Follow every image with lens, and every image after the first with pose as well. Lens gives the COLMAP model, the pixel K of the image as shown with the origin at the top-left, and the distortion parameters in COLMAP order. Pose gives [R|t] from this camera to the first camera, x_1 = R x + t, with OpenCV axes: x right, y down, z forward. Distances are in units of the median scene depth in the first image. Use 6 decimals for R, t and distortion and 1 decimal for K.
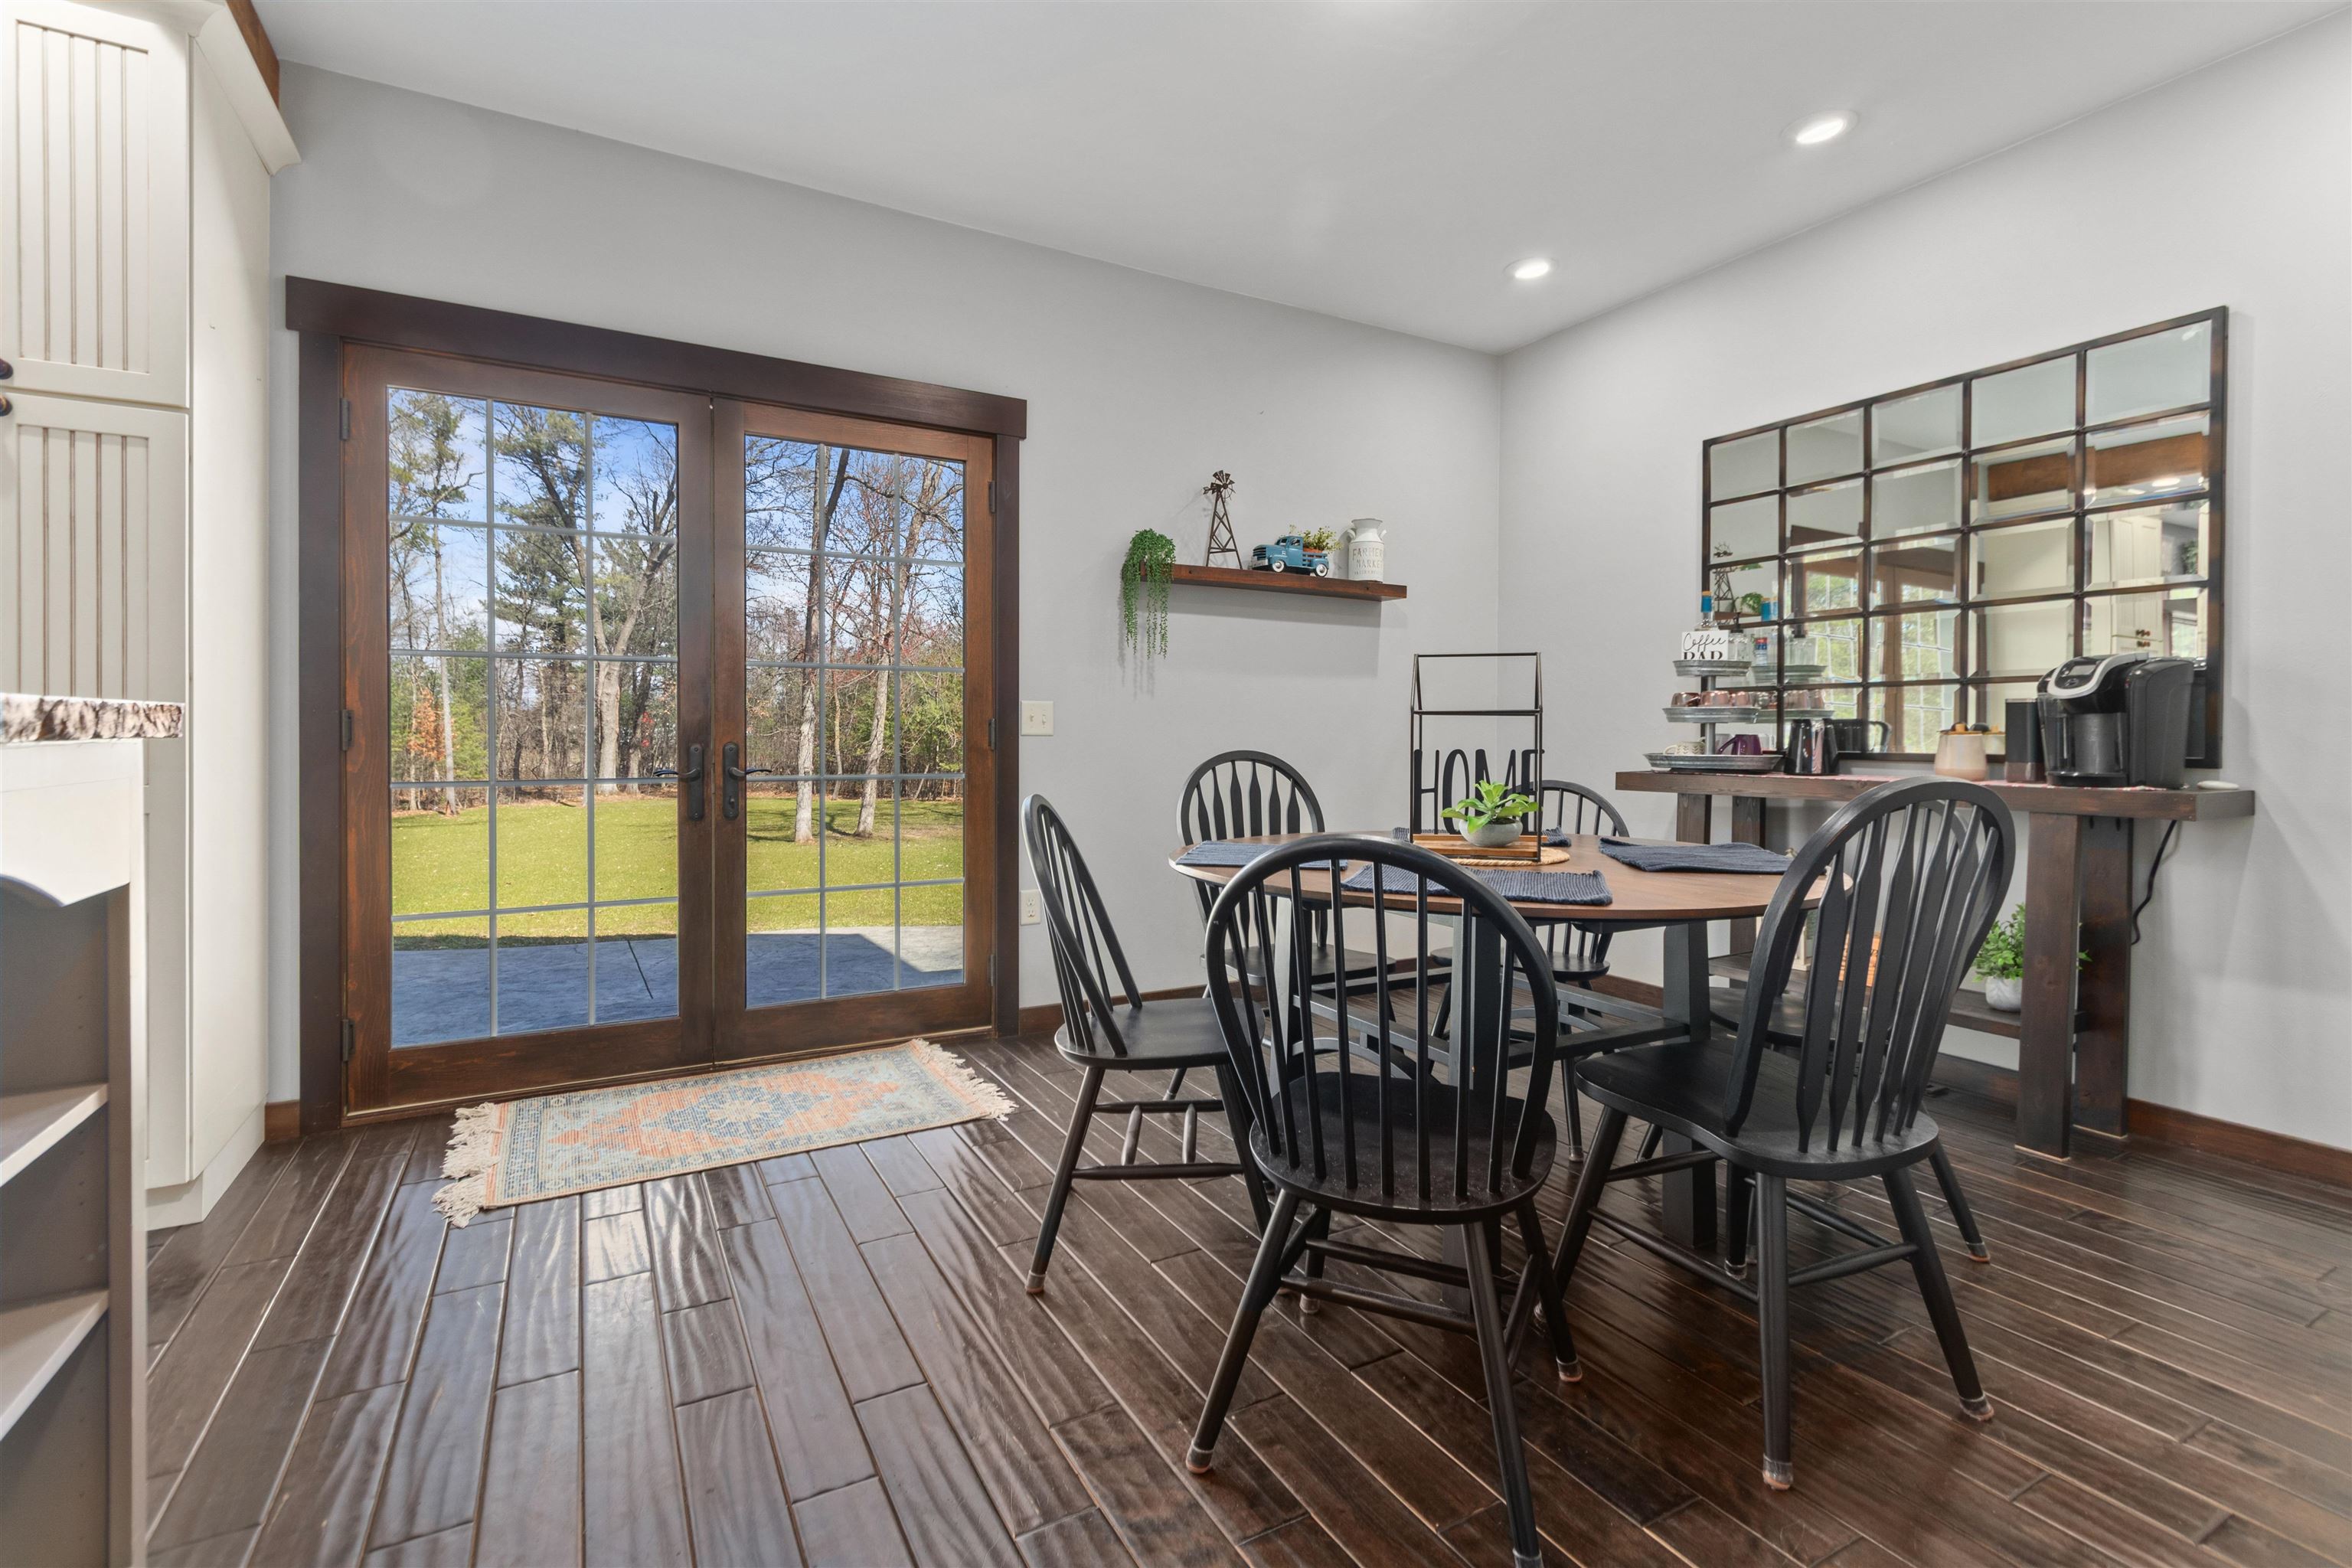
lens RADIAL K [[1057.7, 0, 1181.9], [0, 1057.7, 753.5], [0, 0, 1]] dist [-0.003254, -0.000853]
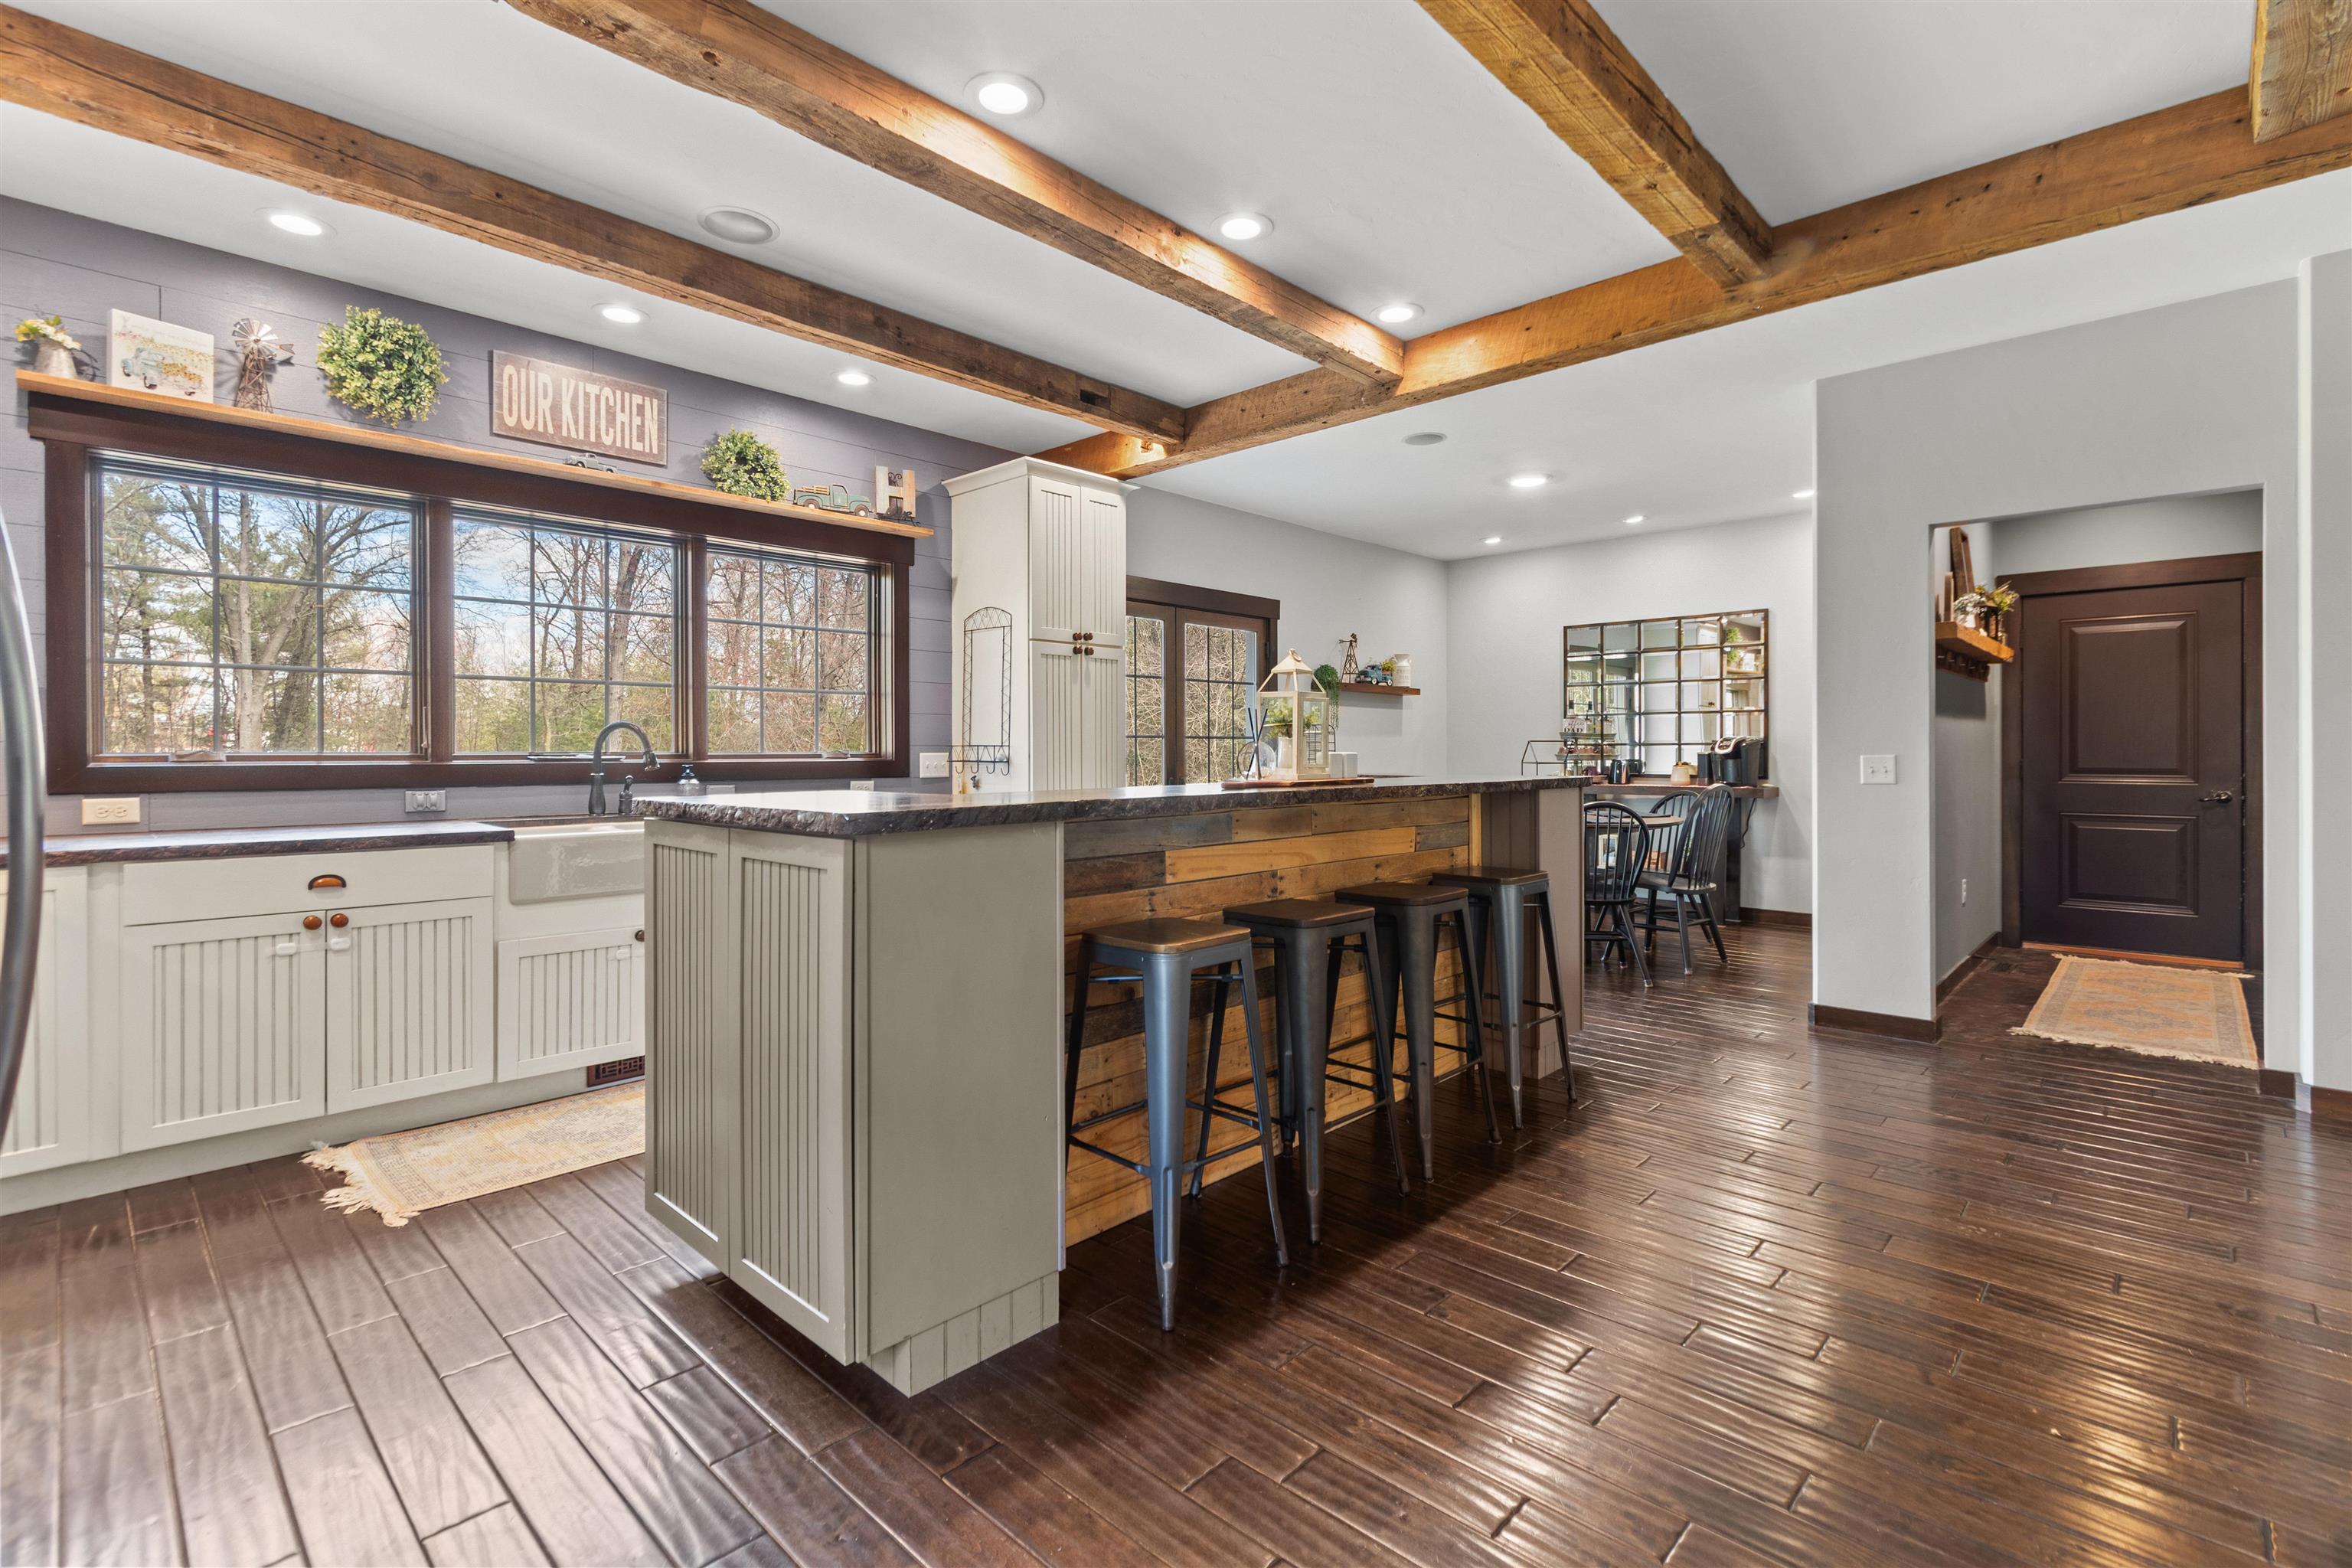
lens RADIAL K [[1057.7, 0, 1181.9], [0, 1057.7, 753.5], [0, 0, 1]] dist [-0.003254, -0.000853]
pose [[0.953665, -0.006535, 0.300799, -0.921419], [0.011429, 0.999829, -0.014514, -0.021634], [-0.300653, 0.017279, 0.953577, -0.827673]]
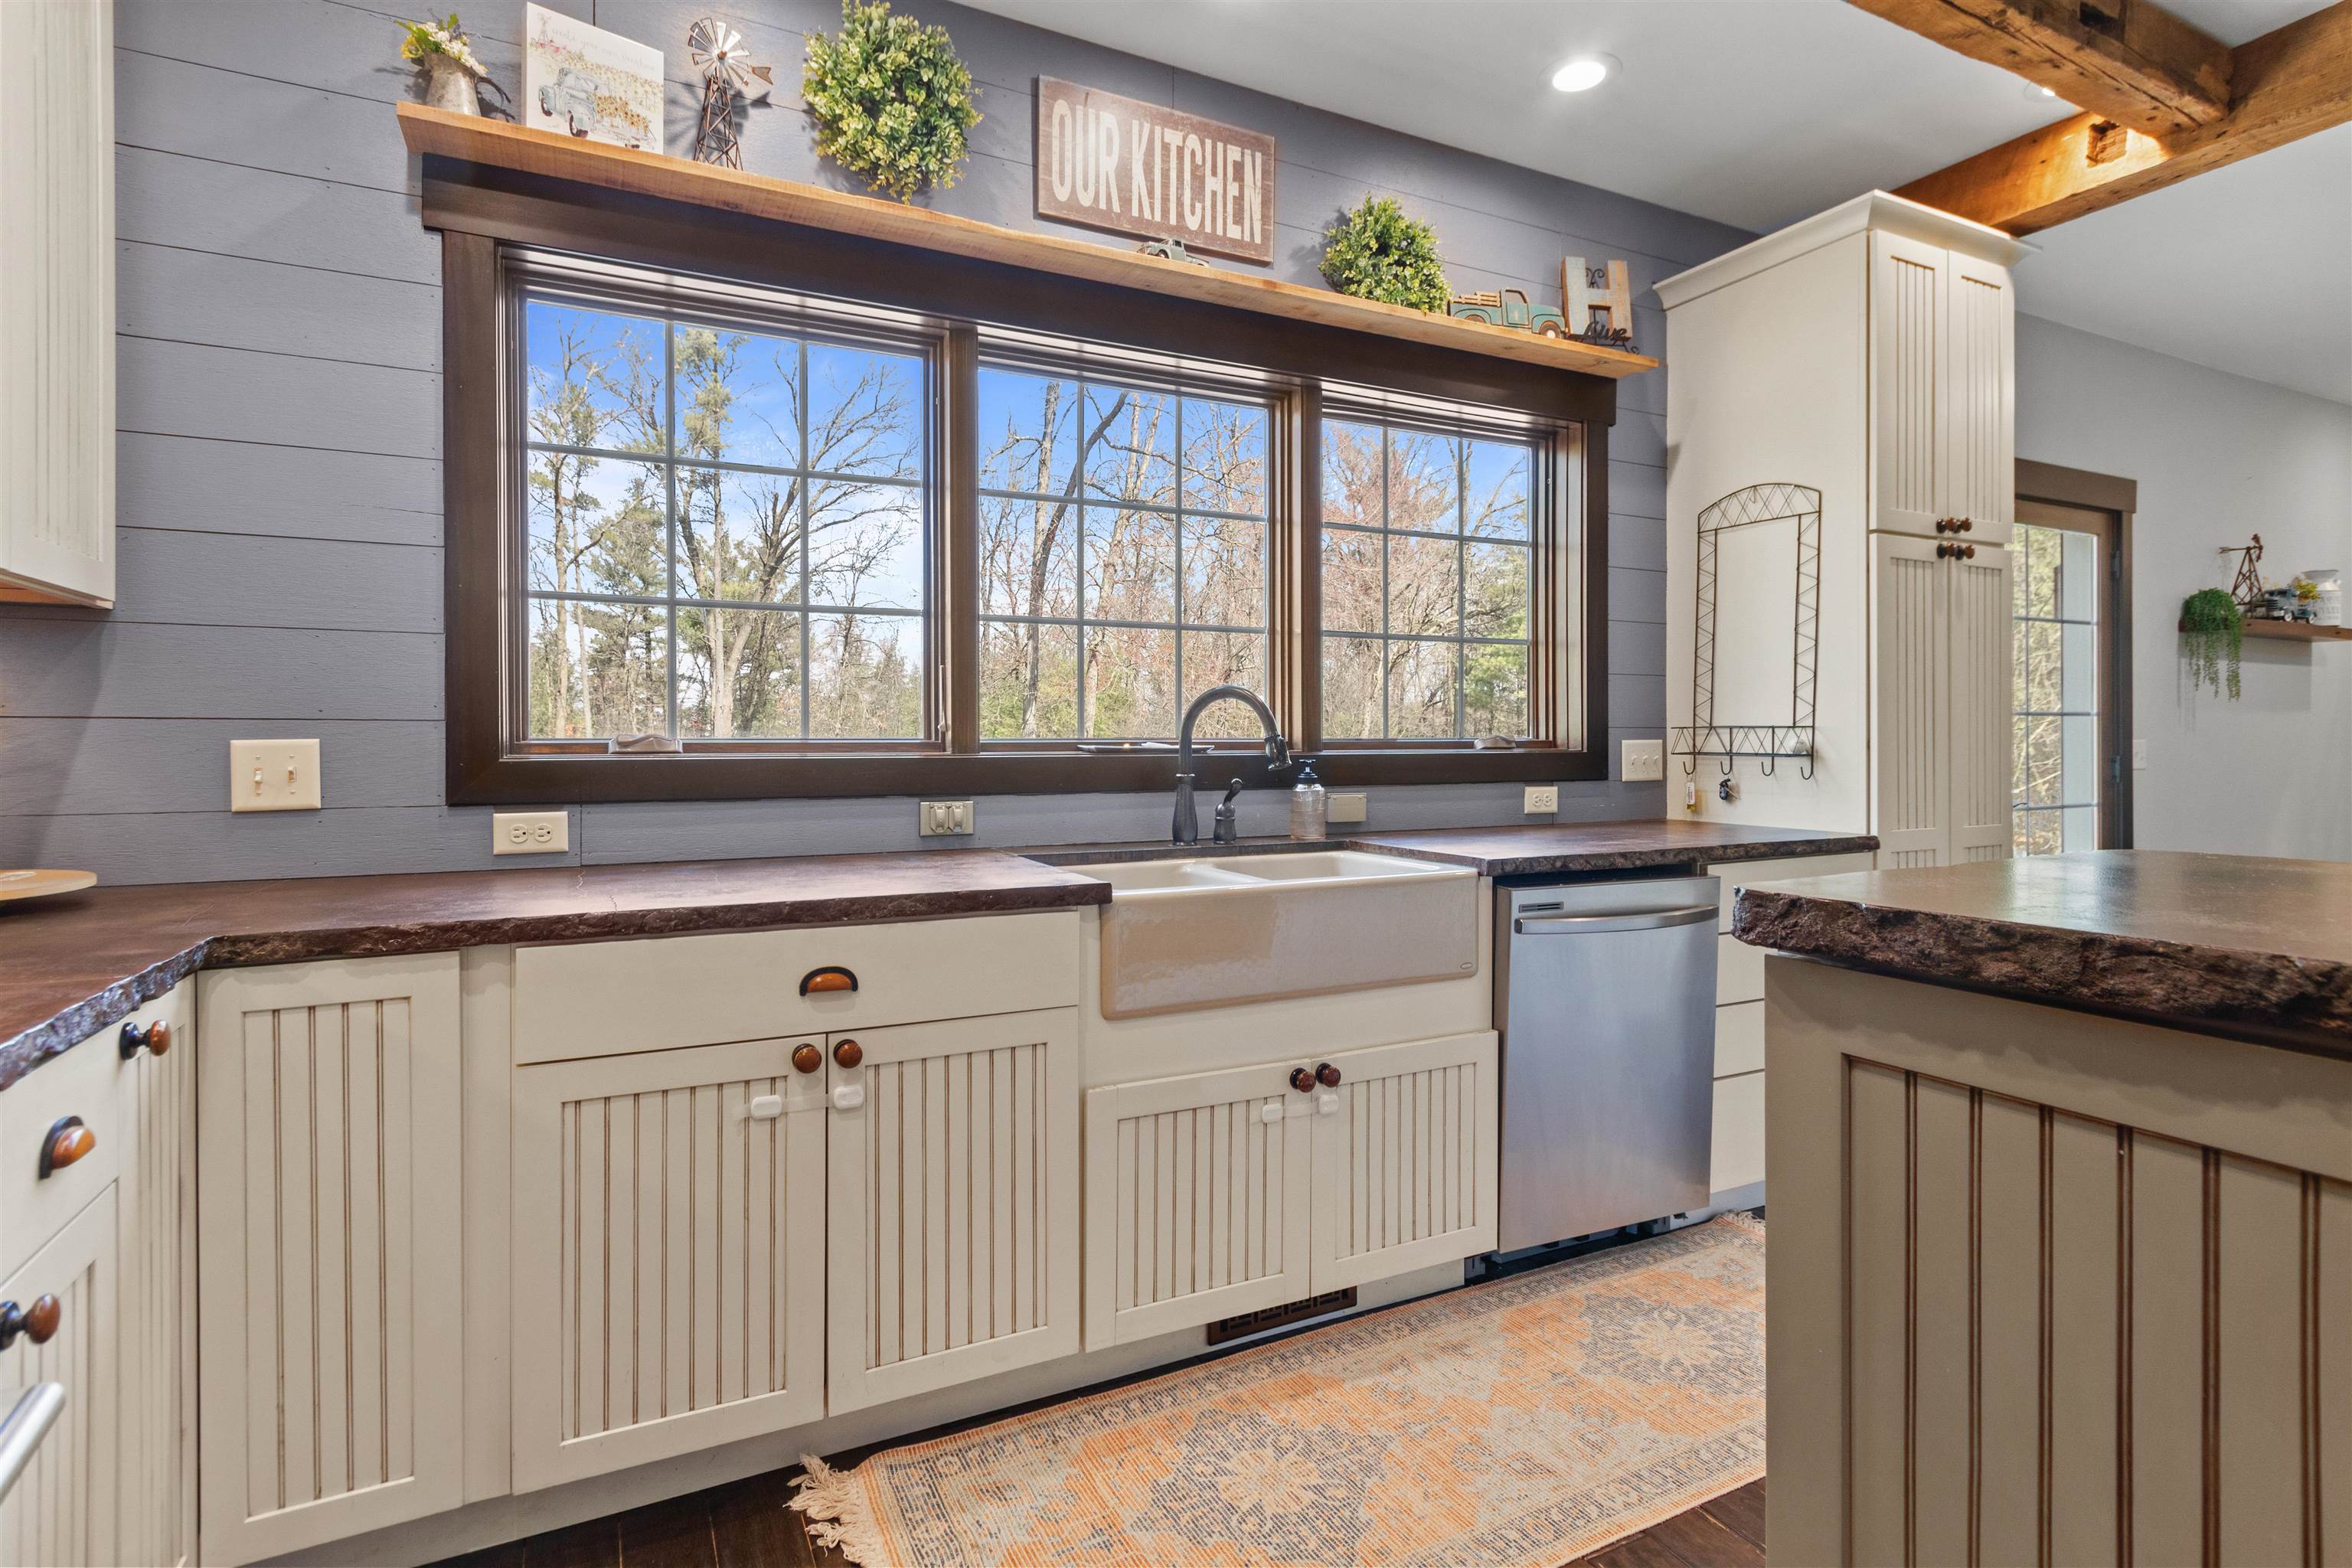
lens RADIAL K [[1160.4, 0, 1177.1], [0, 1160.4, 742.5], [0, 0, 1]] dist [0.001585, -0.001199]
pose [[0.998952, -0.006402, -0.045326, -1.143888], [0.005617, 0.999832, -0.017427, -0.030632], [0.045430, 0.017155, 0.998820, -0.316155]]
